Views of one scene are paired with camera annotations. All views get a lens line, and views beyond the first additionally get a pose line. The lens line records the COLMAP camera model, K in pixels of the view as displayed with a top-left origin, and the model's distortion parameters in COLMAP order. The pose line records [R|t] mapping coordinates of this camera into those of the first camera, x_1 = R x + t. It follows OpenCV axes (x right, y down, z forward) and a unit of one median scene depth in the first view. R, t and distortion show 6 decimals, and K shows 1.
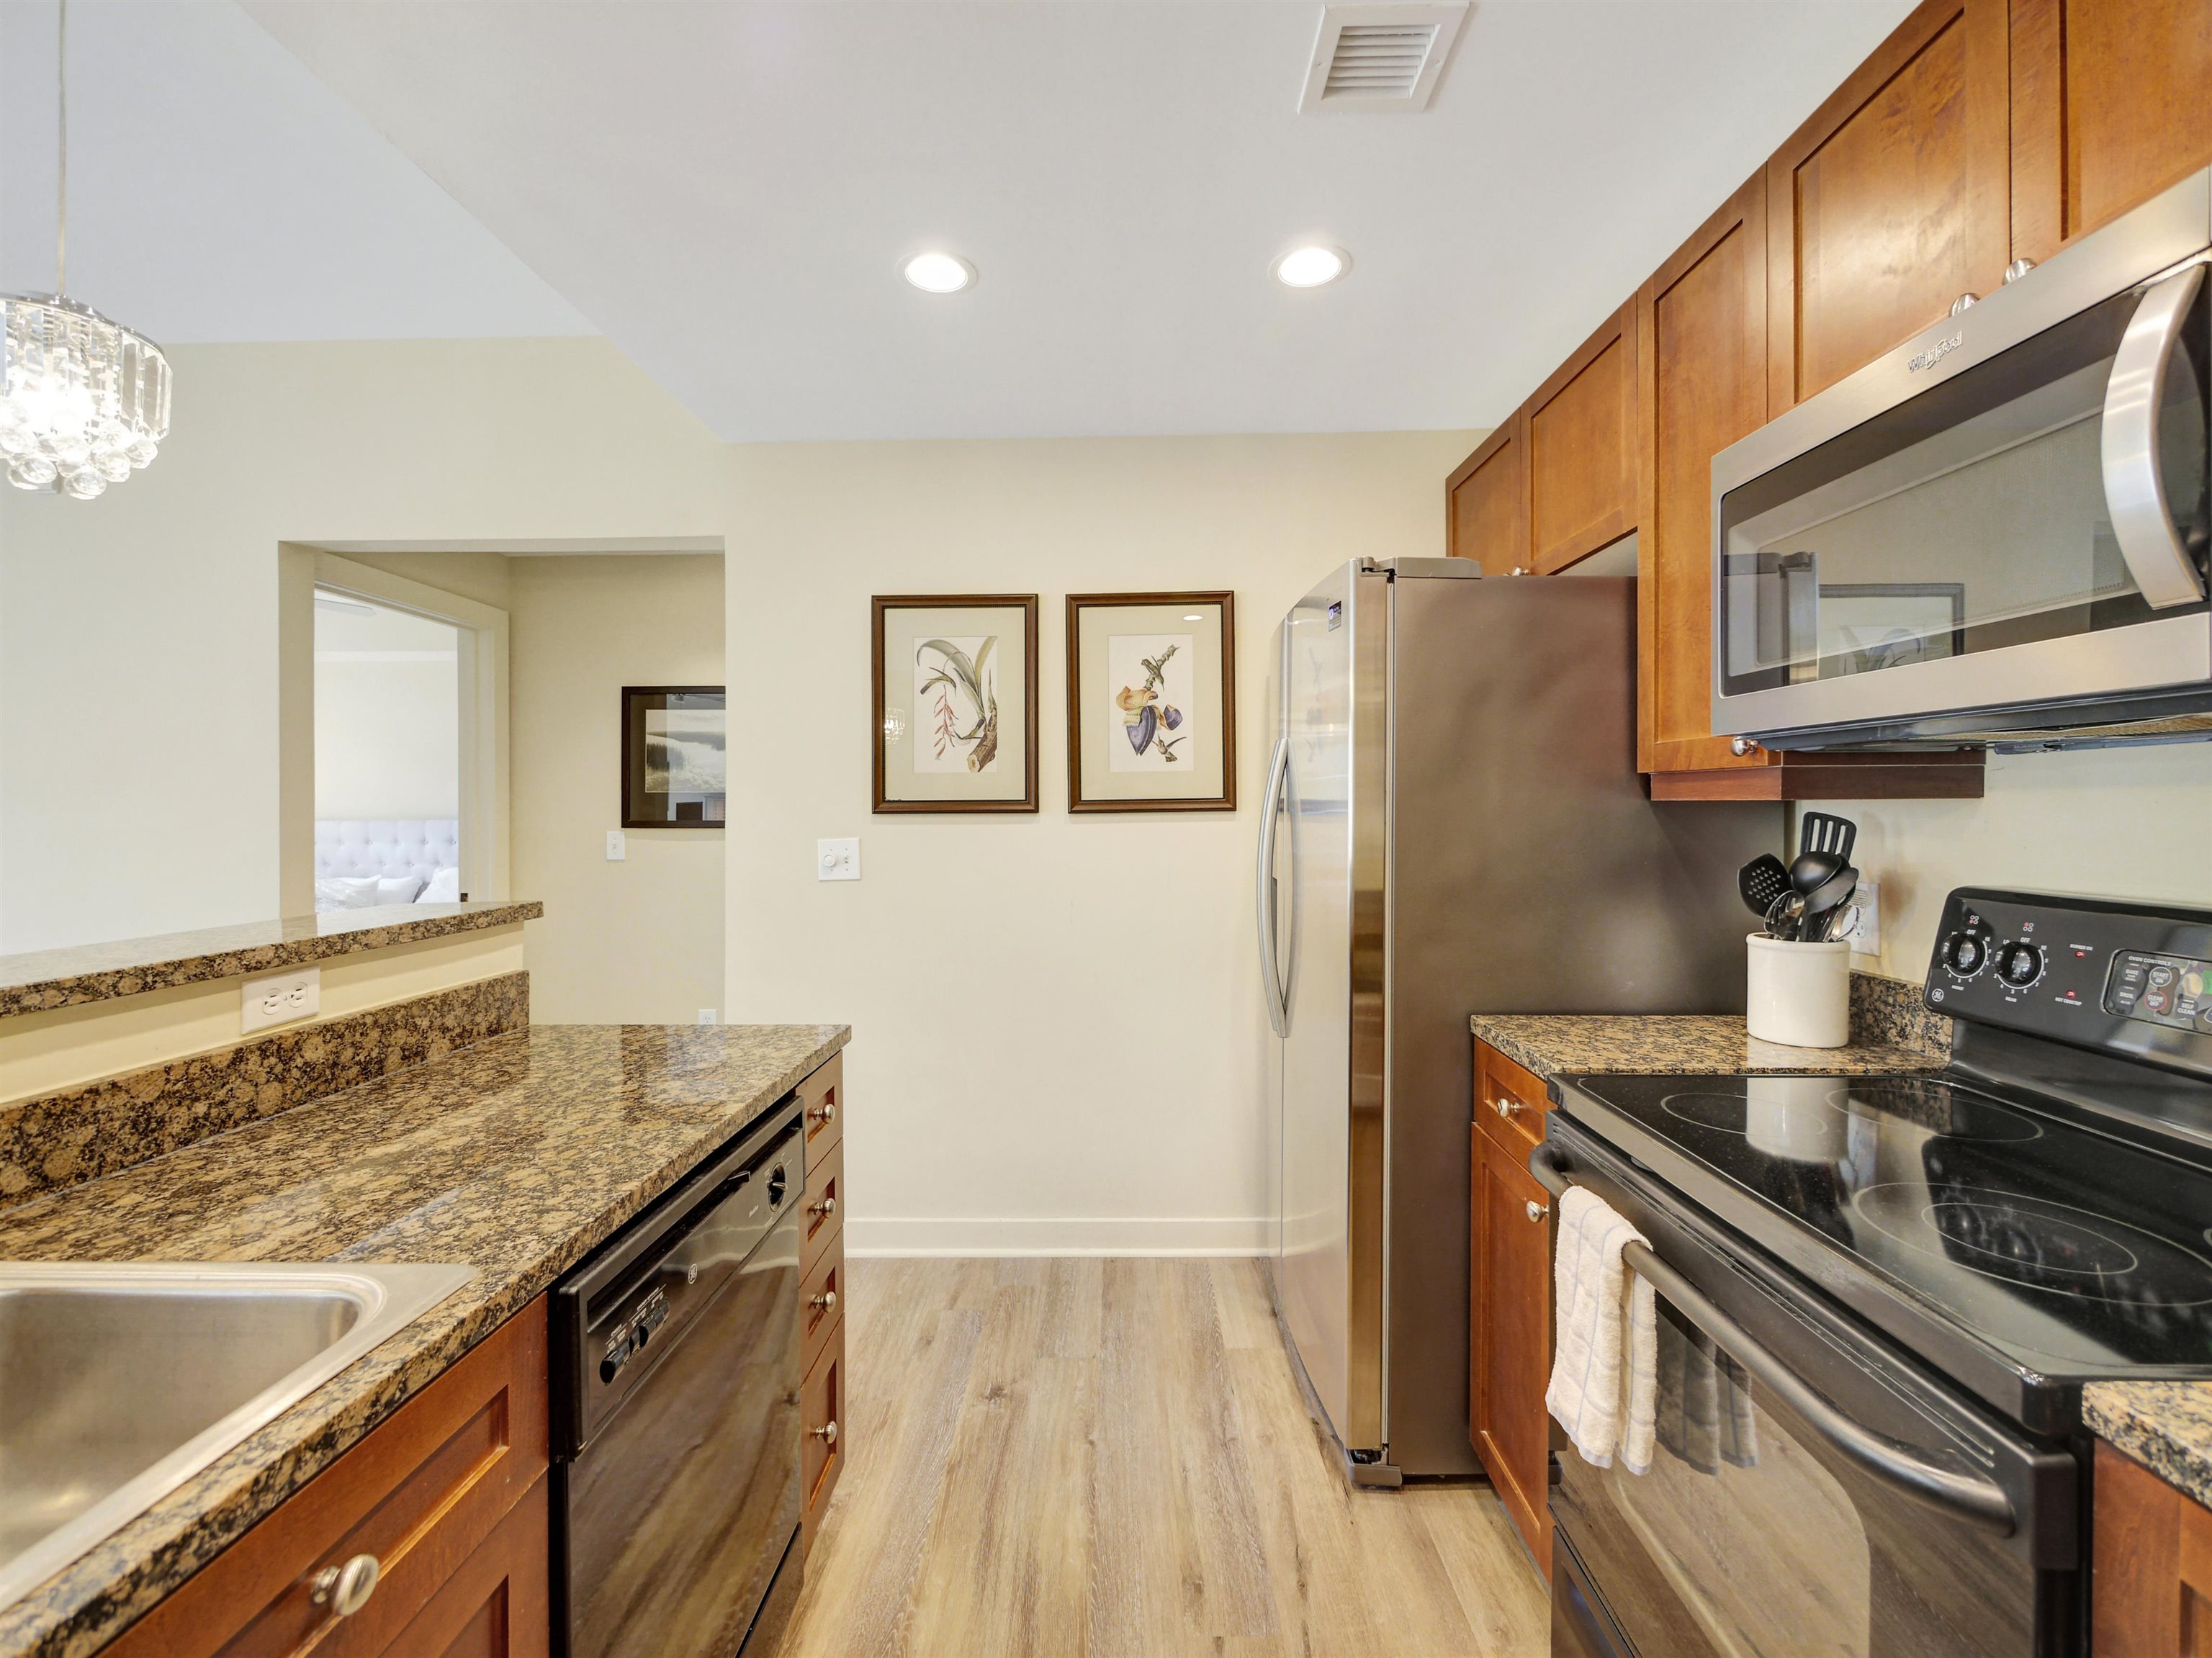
lens RADIAL K [[942.6, 0, 1118.4], [0, 942.6, 784.6], [0, 0, 1]] dist [-0.002866, -0.001058]
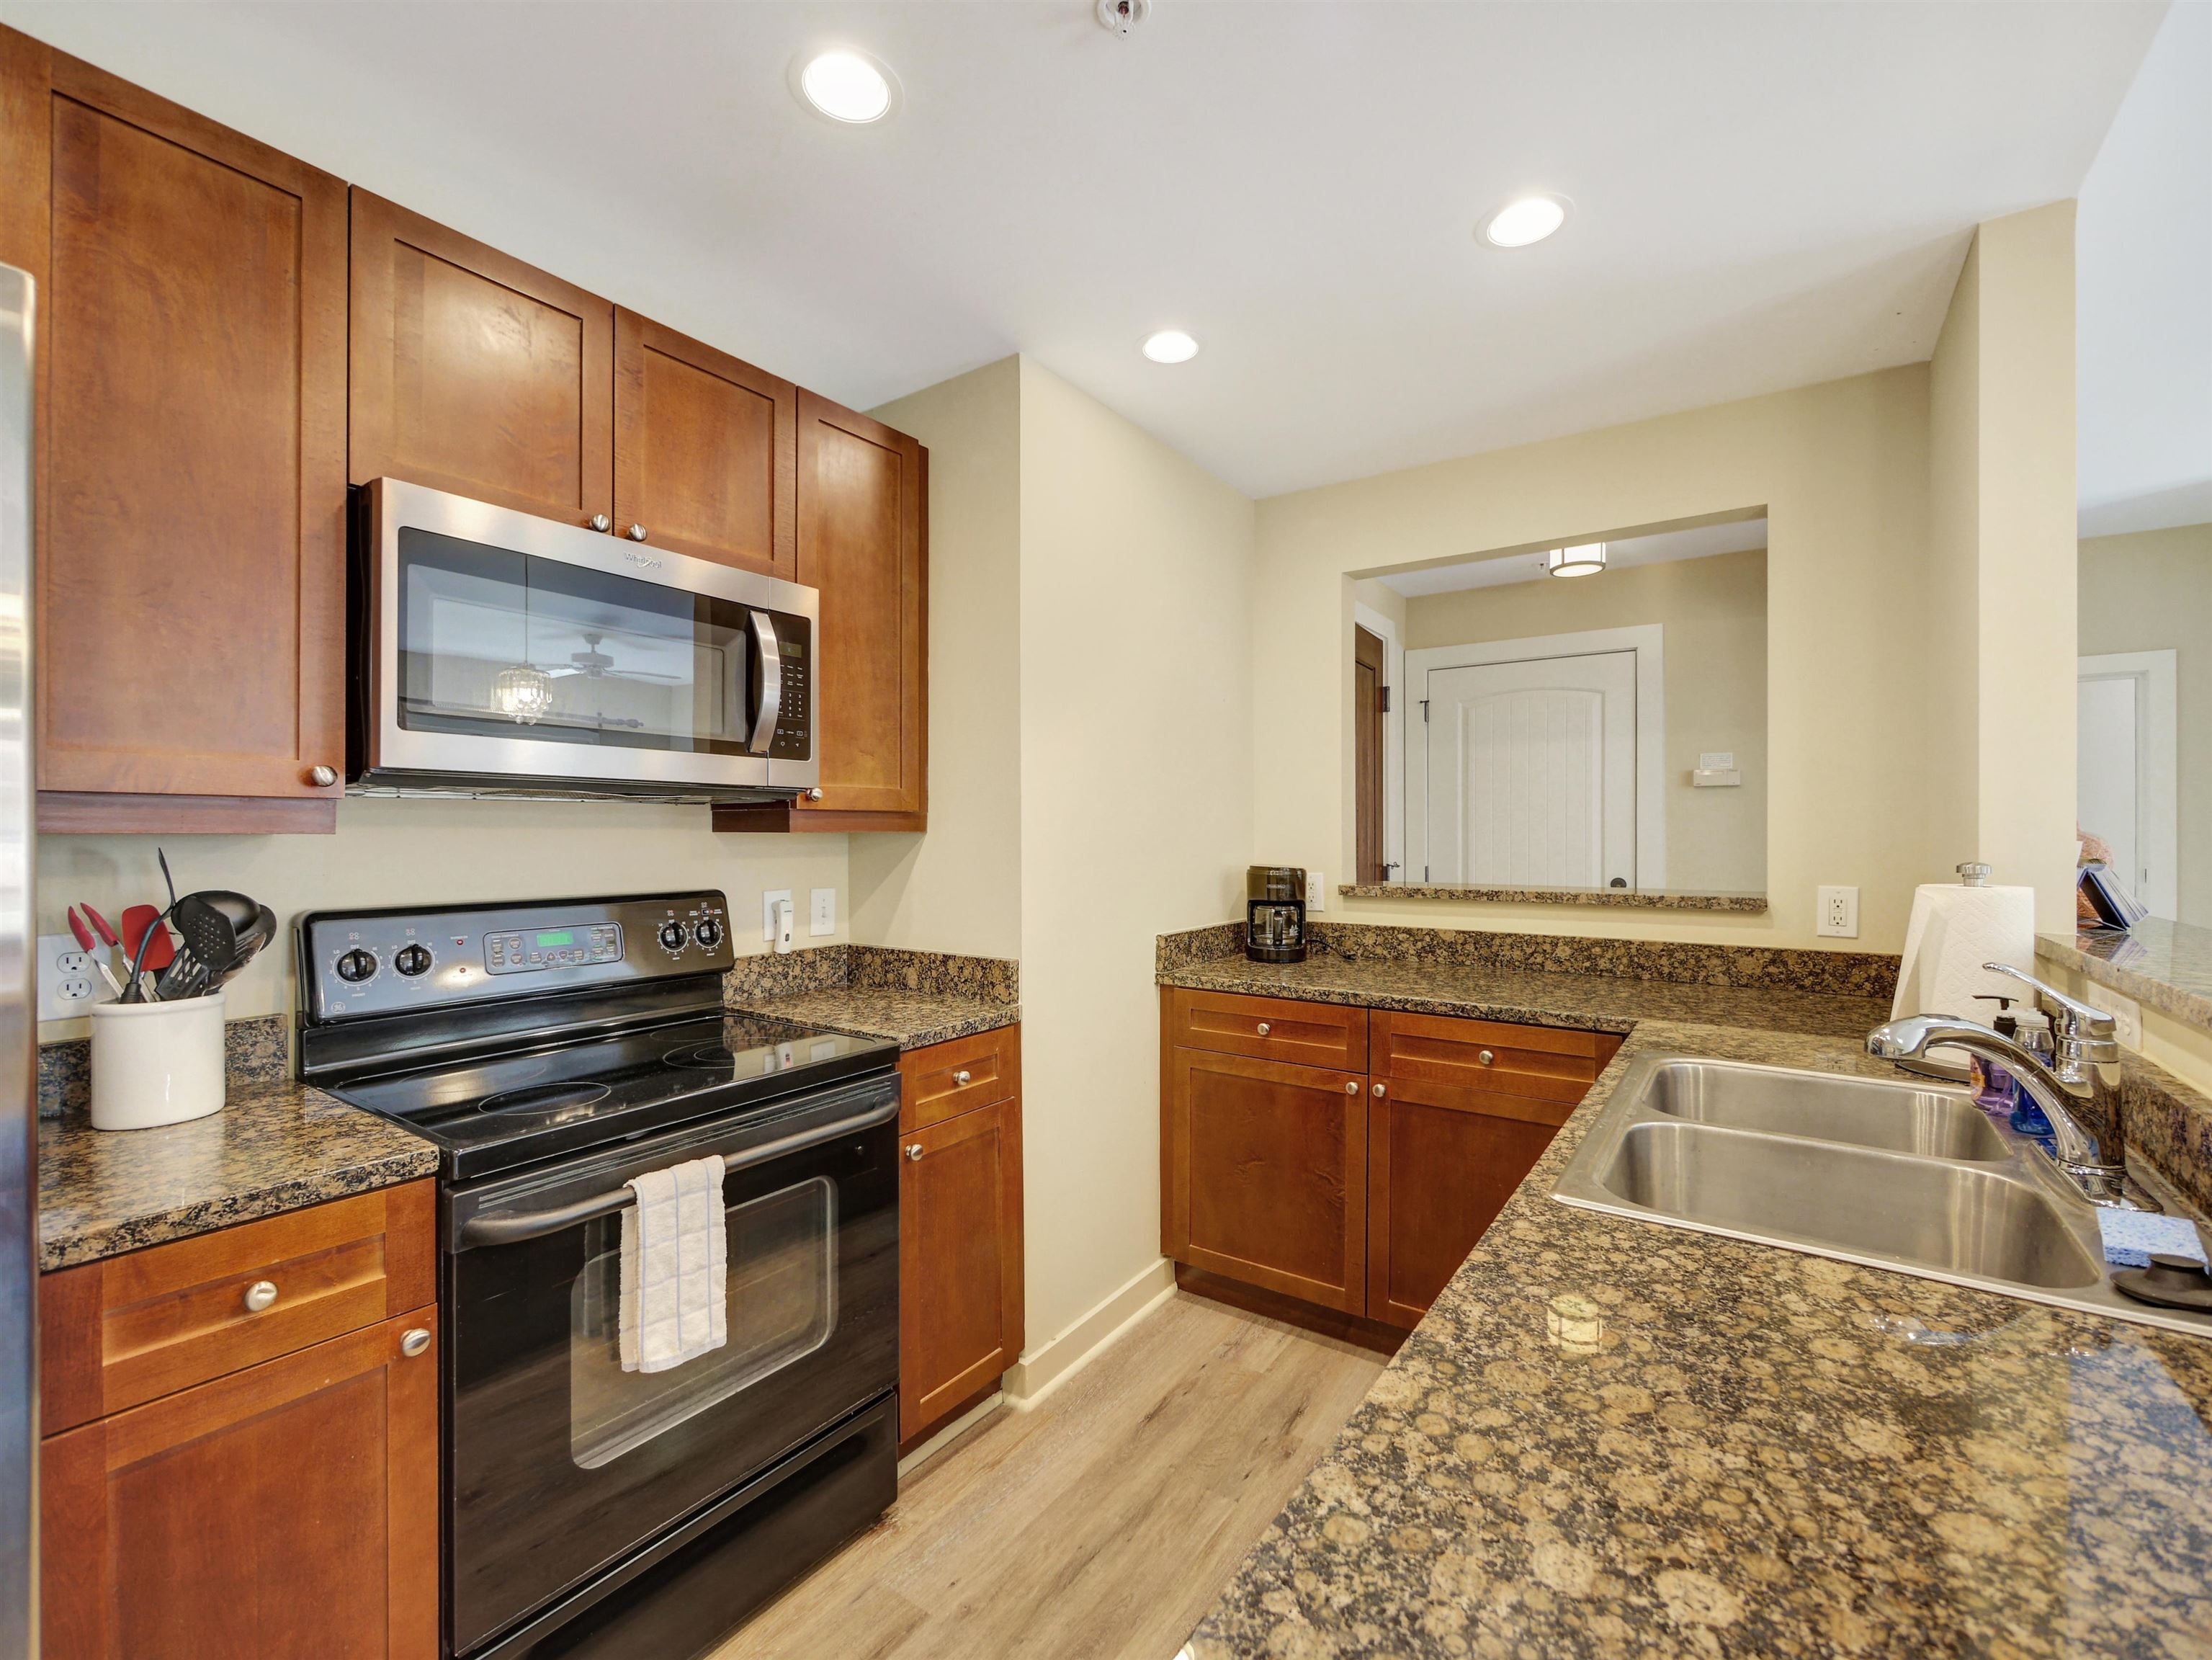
lens RADIAL K [[942.8, 0, 1105.6], [0, 942.8, 822.6], [0, 0, 1]] dist [-0.002866, -0.001058]
pose [[-0.823001, 0.015787, 0.567821, -0.499760], [-0.006919, 0.999261, -0.037811, 0.034639], [-0.567998, -0.035047, -0.822284, 1.312199]]
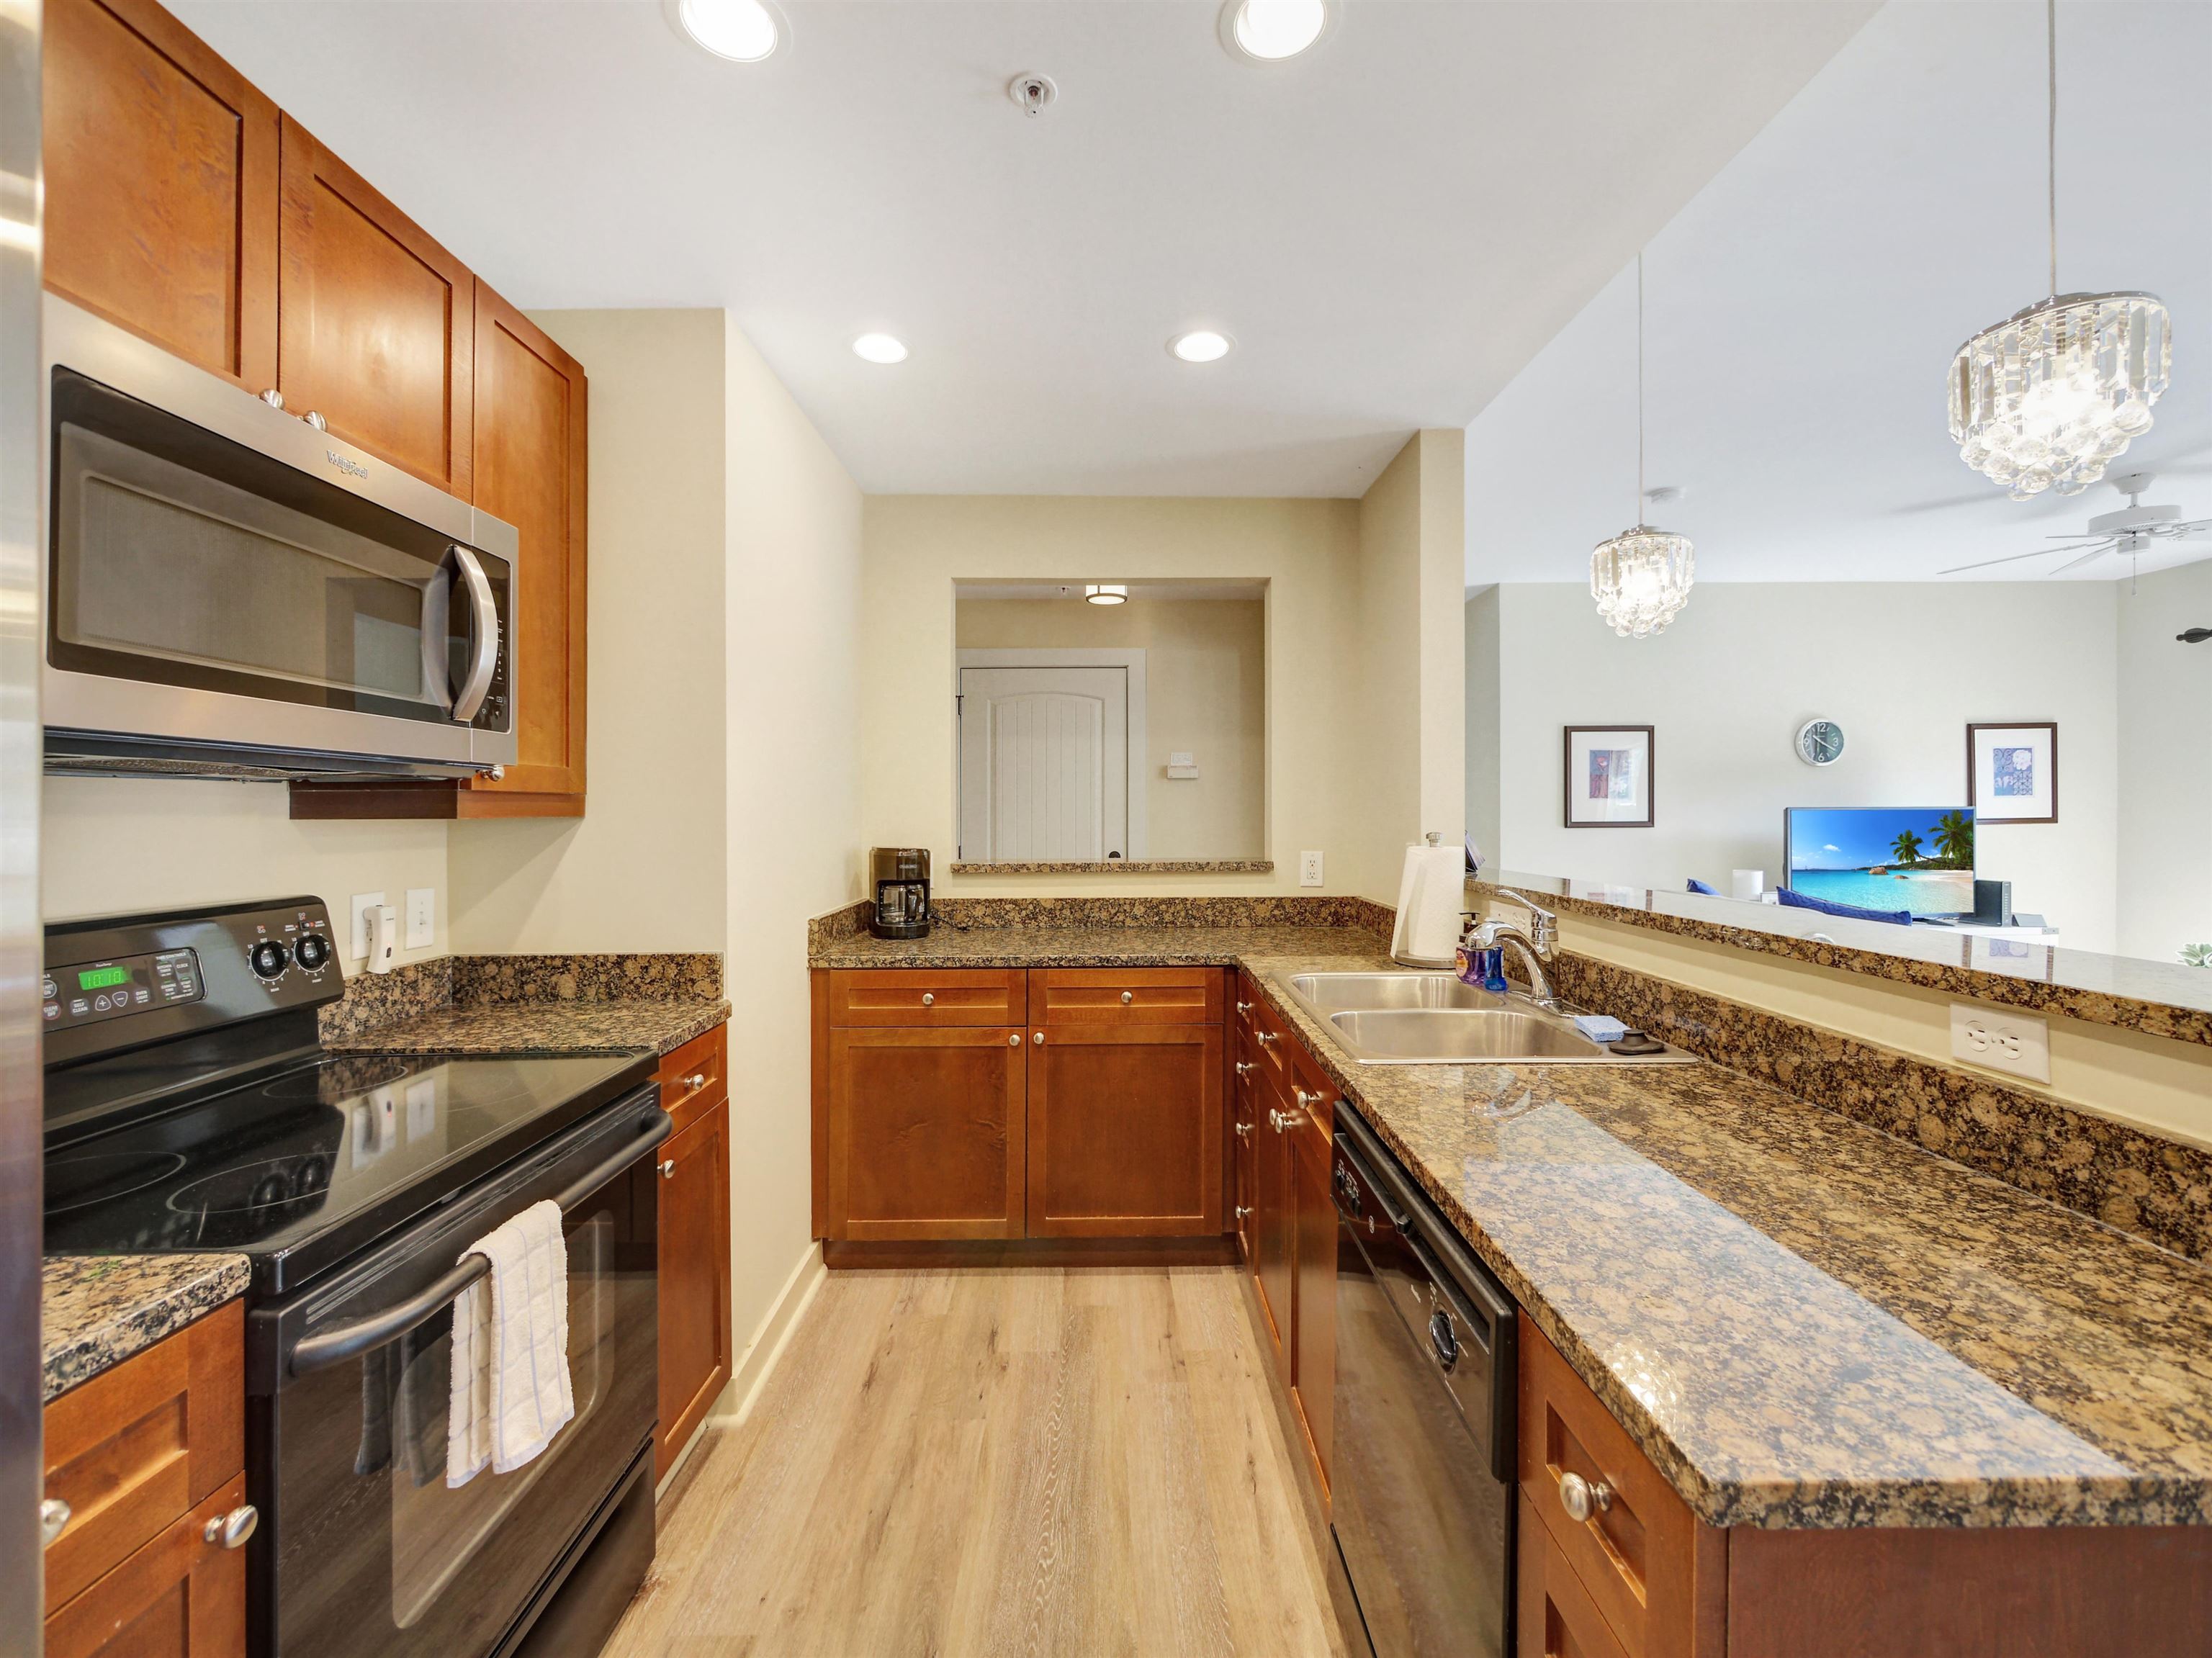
lens RADIAL K [[942.6, 0, 1110.0], [0, 942.6, 806.4], [0, 0, 1]] dist [-0.002866, -0.001058]
pose [[-0.999689, 0.014087, -0.020589, -0.083924], [0.014760, 0.999350, -0.032892, 0.033277], [0.020112, -0.033186, -0.999247, 1.577979]]
